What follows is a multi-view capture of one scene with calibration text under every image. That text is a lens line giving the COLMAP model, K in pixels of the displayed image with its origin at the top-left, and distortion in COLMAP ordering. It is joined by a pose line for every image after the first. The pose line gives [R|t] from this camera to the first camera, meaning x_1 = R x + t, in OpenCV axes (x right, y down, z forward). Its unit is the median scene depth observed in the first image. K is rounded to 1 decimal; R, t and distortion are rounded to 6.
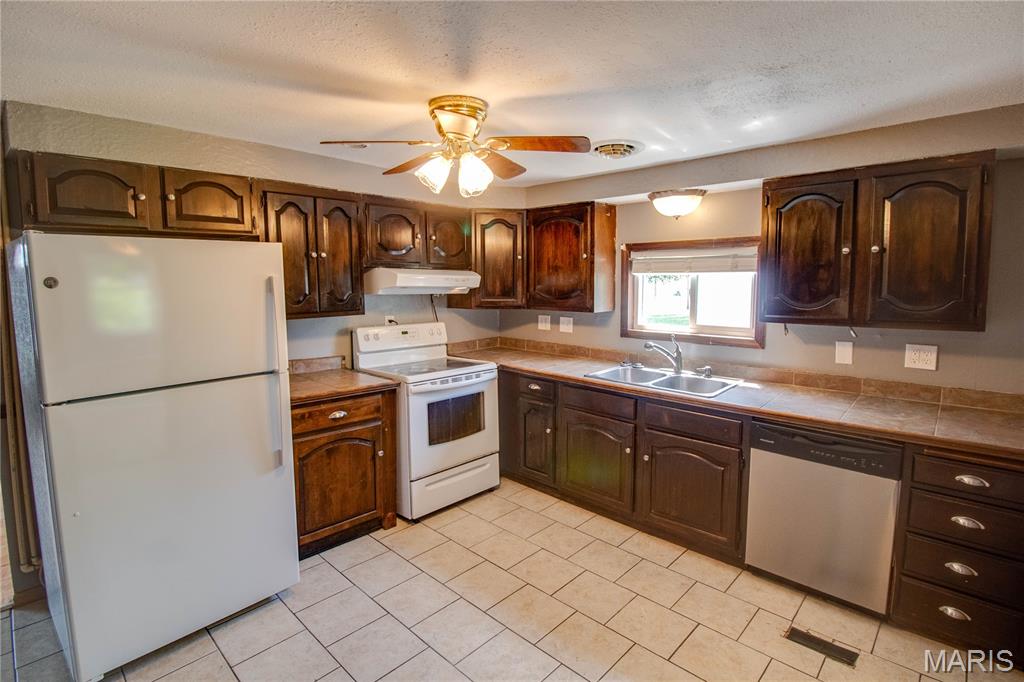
lens RADIAL K [[505.2, 0, 515.9], [0, 505.2, 328.8], [0, 0, 1]] dist [0.000020, -0.011591]
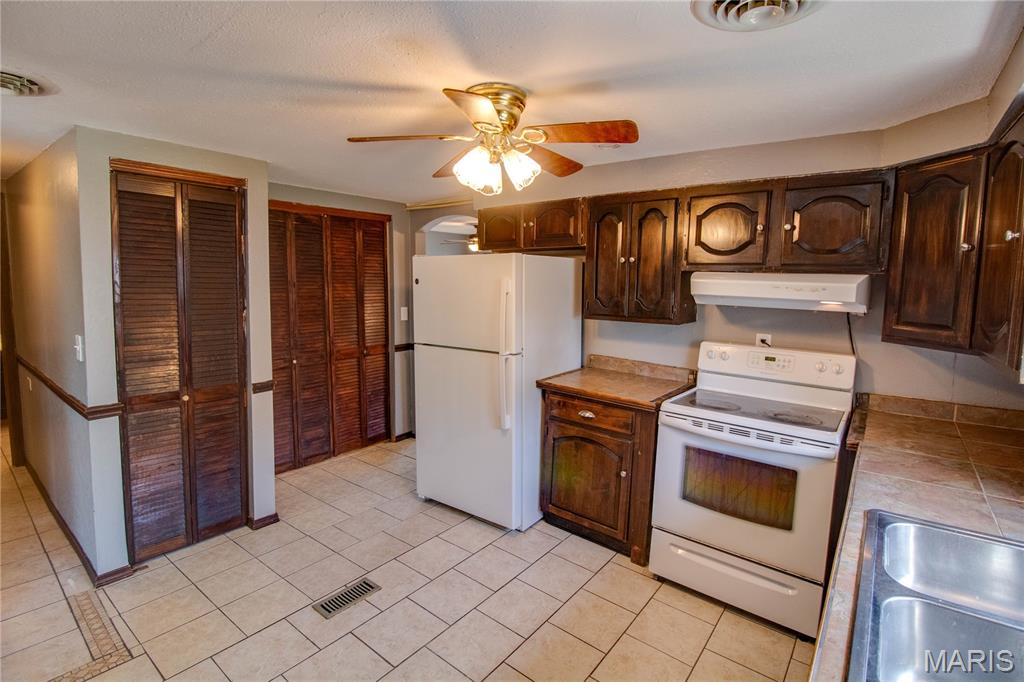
lens RADIAL K [[477.2, 0, 498.5], [0, 477.2, 327.7], [0, 0, 1]] dist [0.000928, 0.000070]
pose [[0.073338, 0.105803, -0.991679, 0.541576], [-0.115034, 0.988617, 0.096970, -0.073518], [0.990651, 0.106965, 0.084674, 0.662642]]
